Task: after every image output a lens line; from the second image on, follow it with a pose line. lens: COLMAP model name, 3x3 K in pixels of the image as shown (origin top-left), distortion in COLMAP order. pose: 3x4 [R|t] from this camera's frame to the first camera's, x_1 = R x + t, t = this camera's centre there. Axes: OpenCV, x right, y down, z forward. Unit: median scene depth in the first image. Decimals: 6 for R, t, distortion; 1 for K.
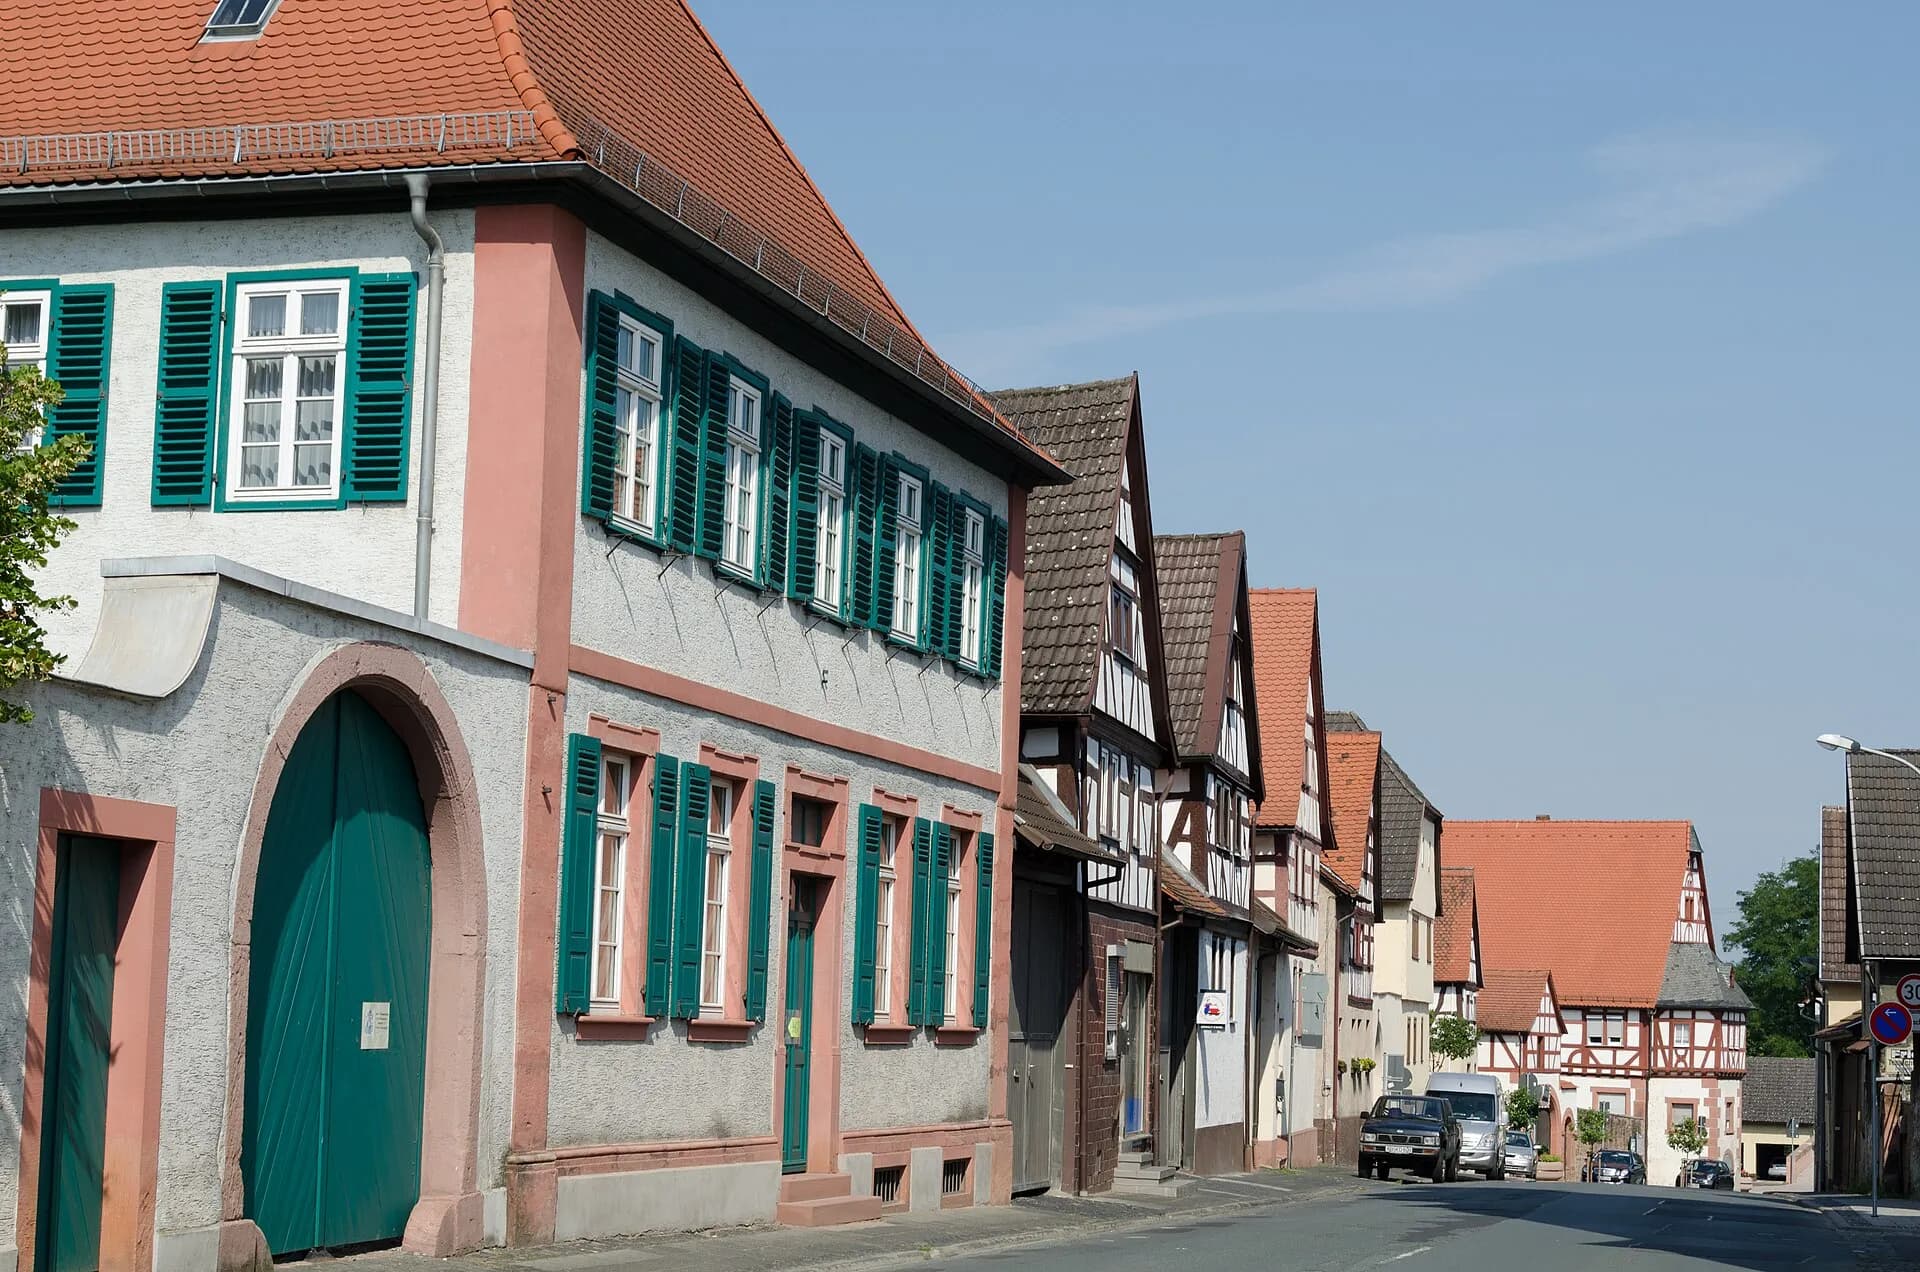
lens RADIAL K [[3446.8, 0, 957.6], [0, 3446.8, 637.0], [0, 0, 1]] dist [-0.049491, 0.000000]
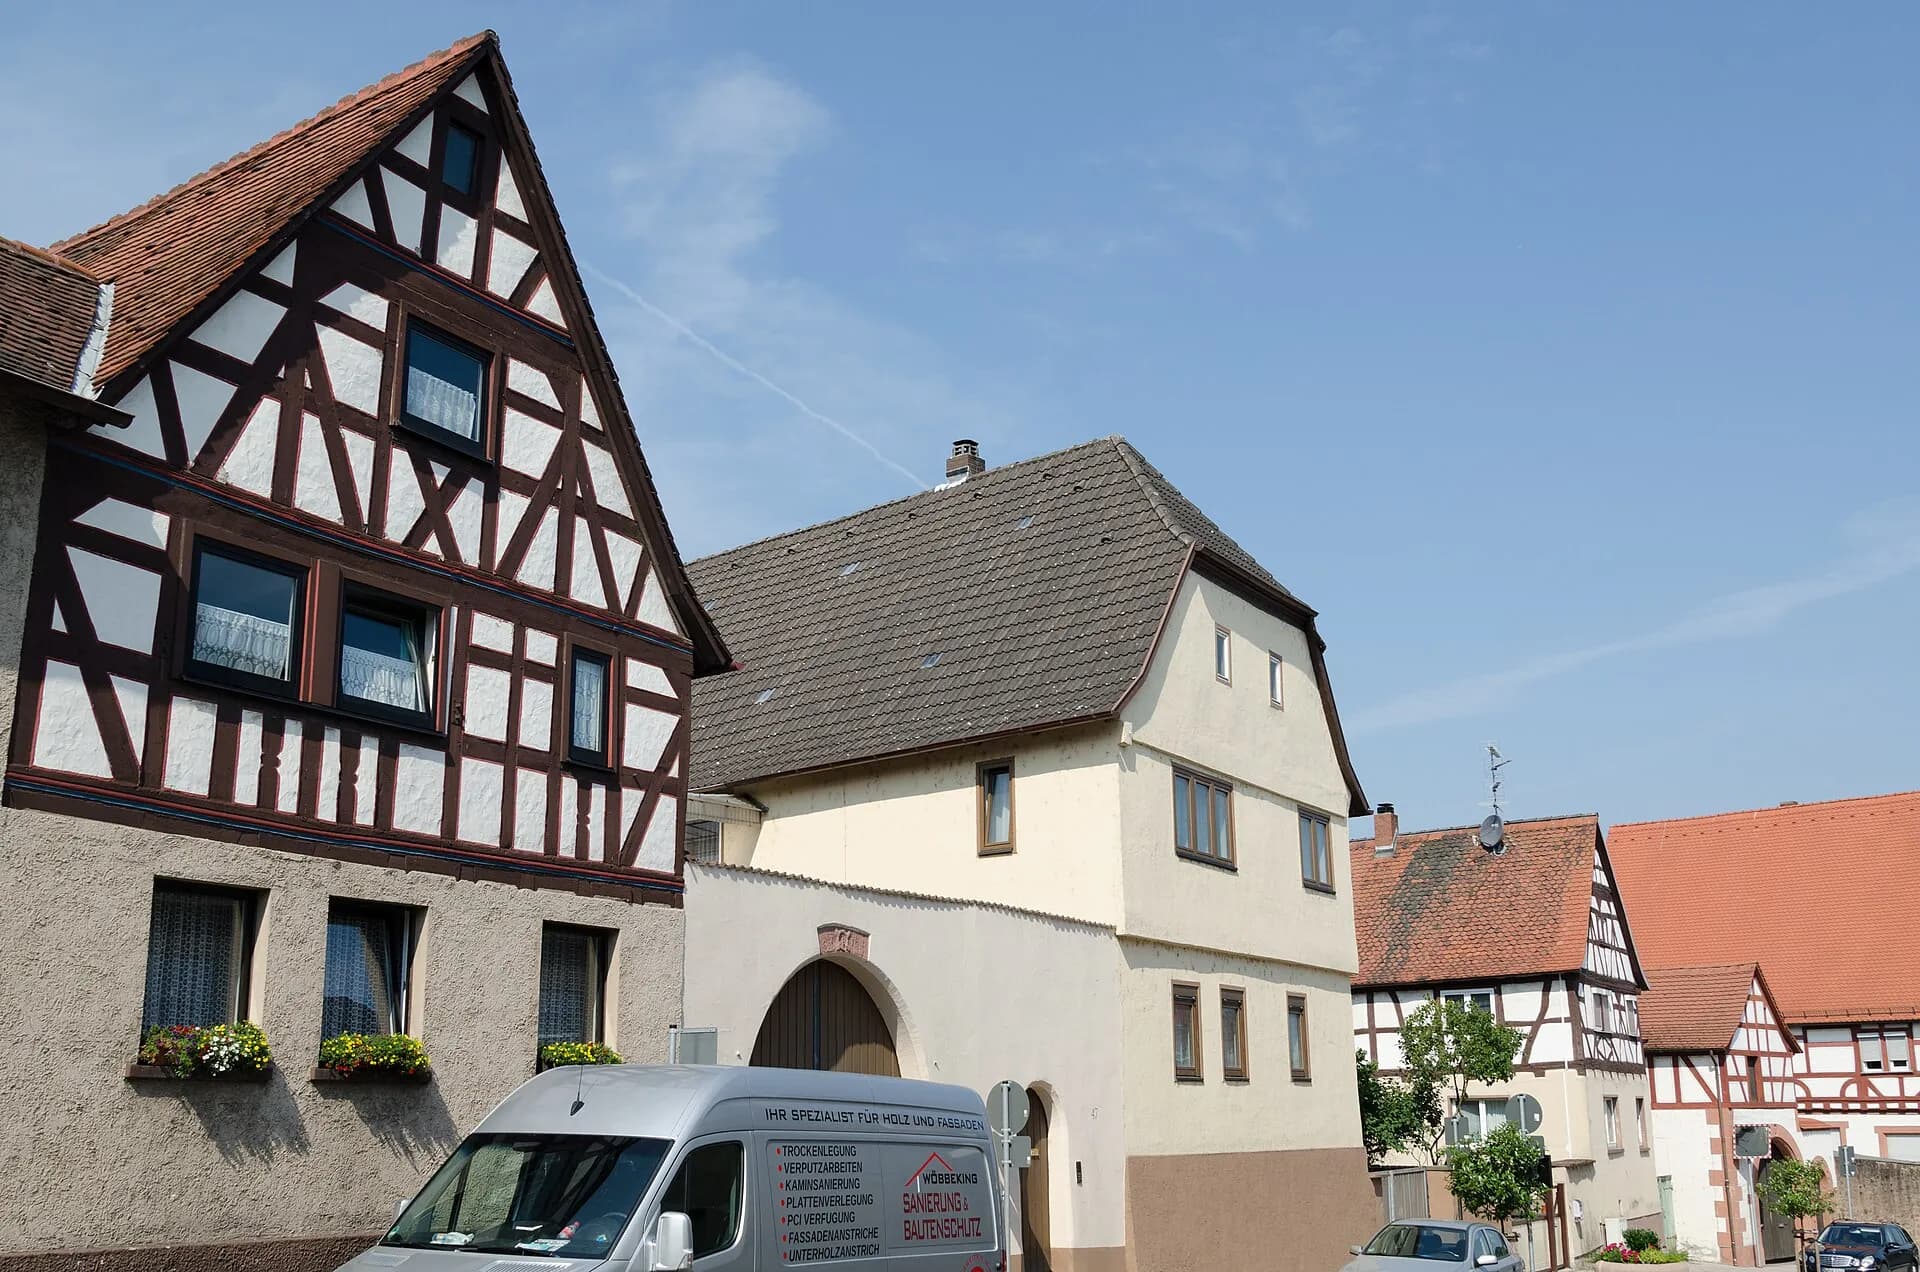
lens RADIAL K [[2079.6, 0, 959.2], [0, 2079.6, 634.0], [0, 0, 1]] dist [0.002889, 0.000000]
pose [[0.957604, -0.108138, -0.267022, 0.147140], [0.075483, 0.988677, -0.129693, 0.078598], [0.278023, 0.104039, 0.954924, 0.572660]]
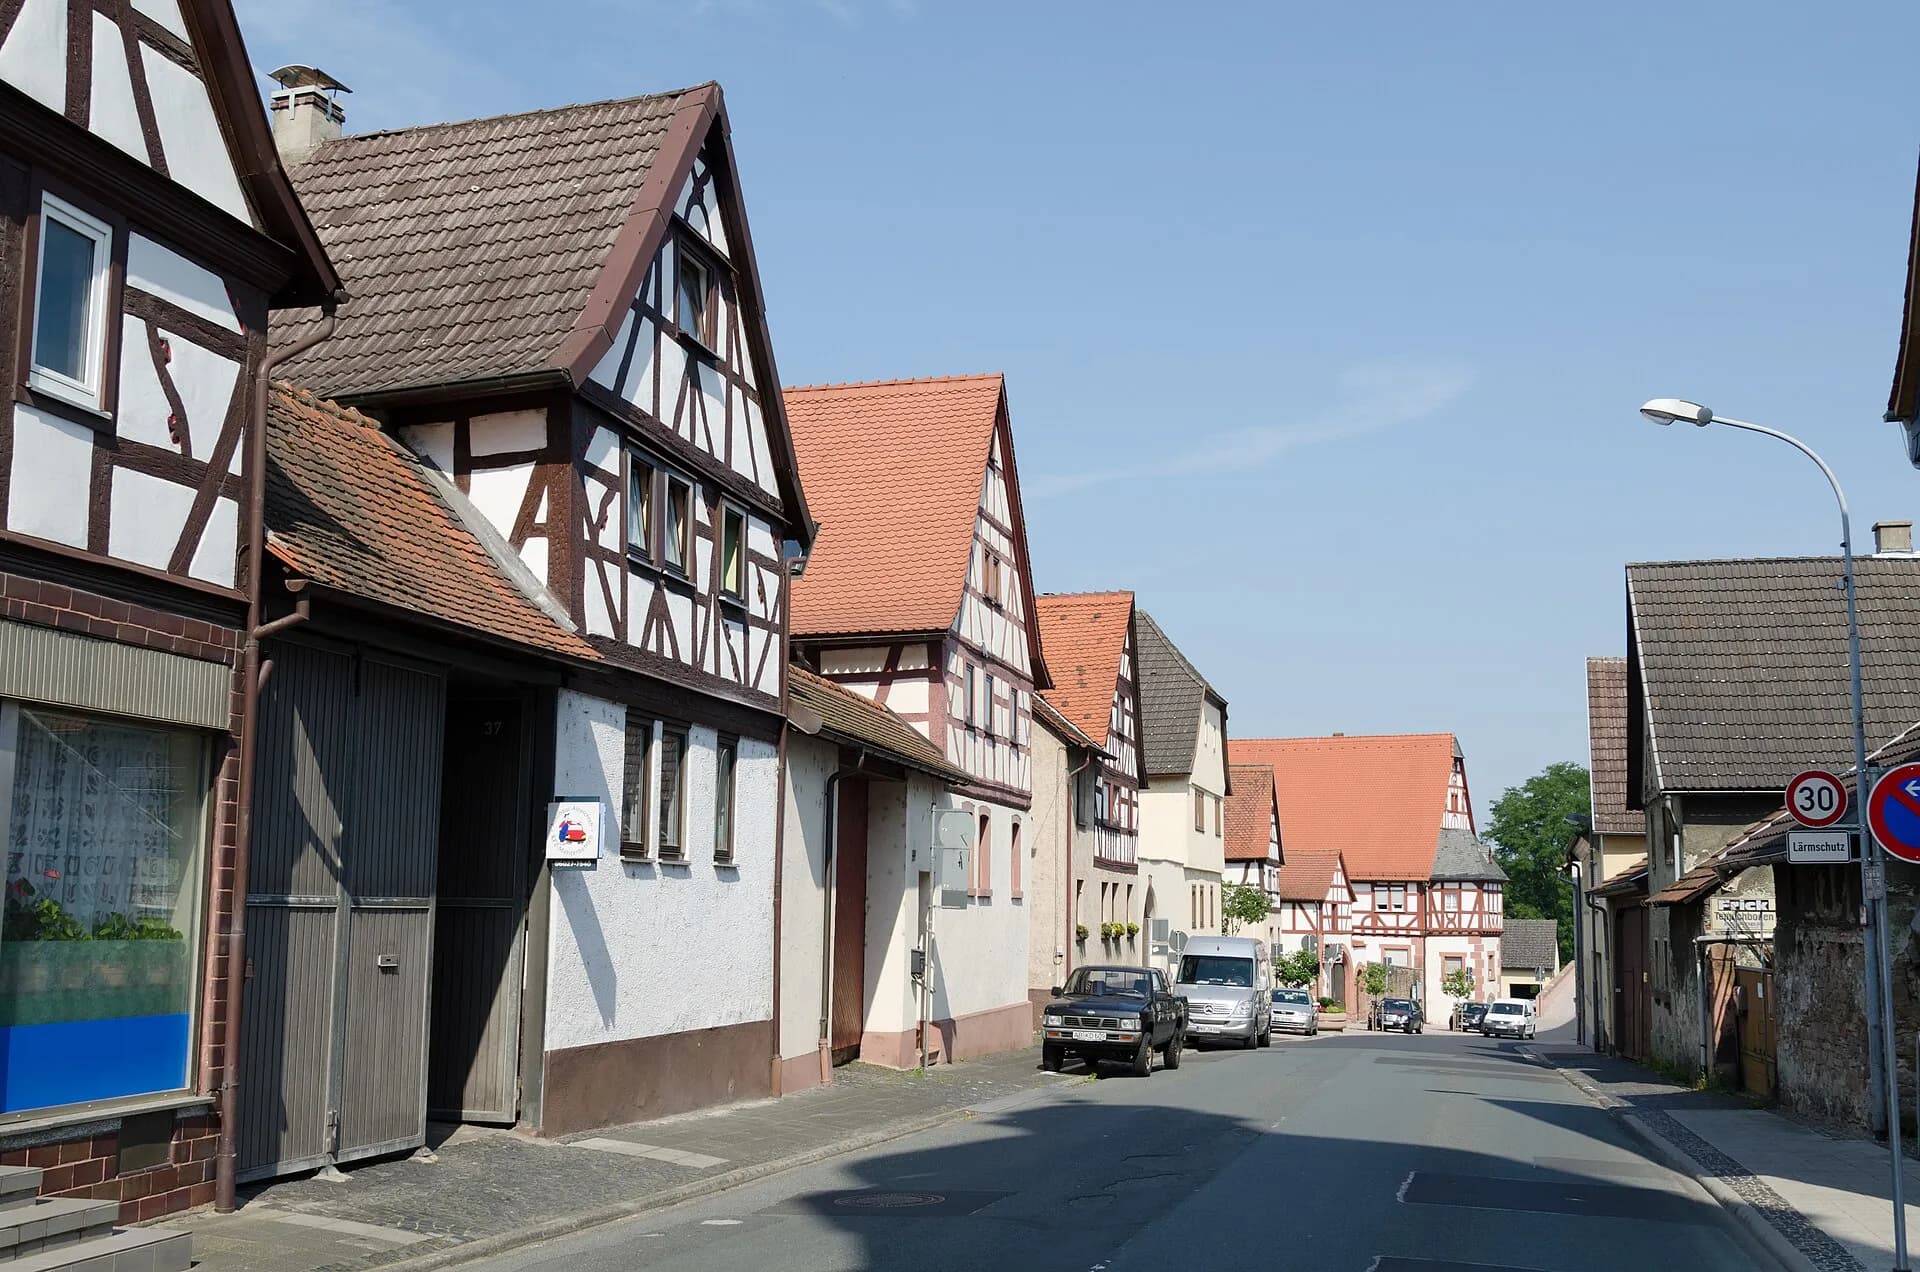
lens RADIAL K [[2081.7, 0, 963.0], [0, 2081.7, 640.2], [0, 0, 1]] dist [0.006968, 0.000000]
pose [[0.999573, -0.020529, -0.020791, 0.059457], [0.020176, 0.999652, -0.017023, 0.035001], [0.021134, 0.016596, 0.999639, 0.277173]]
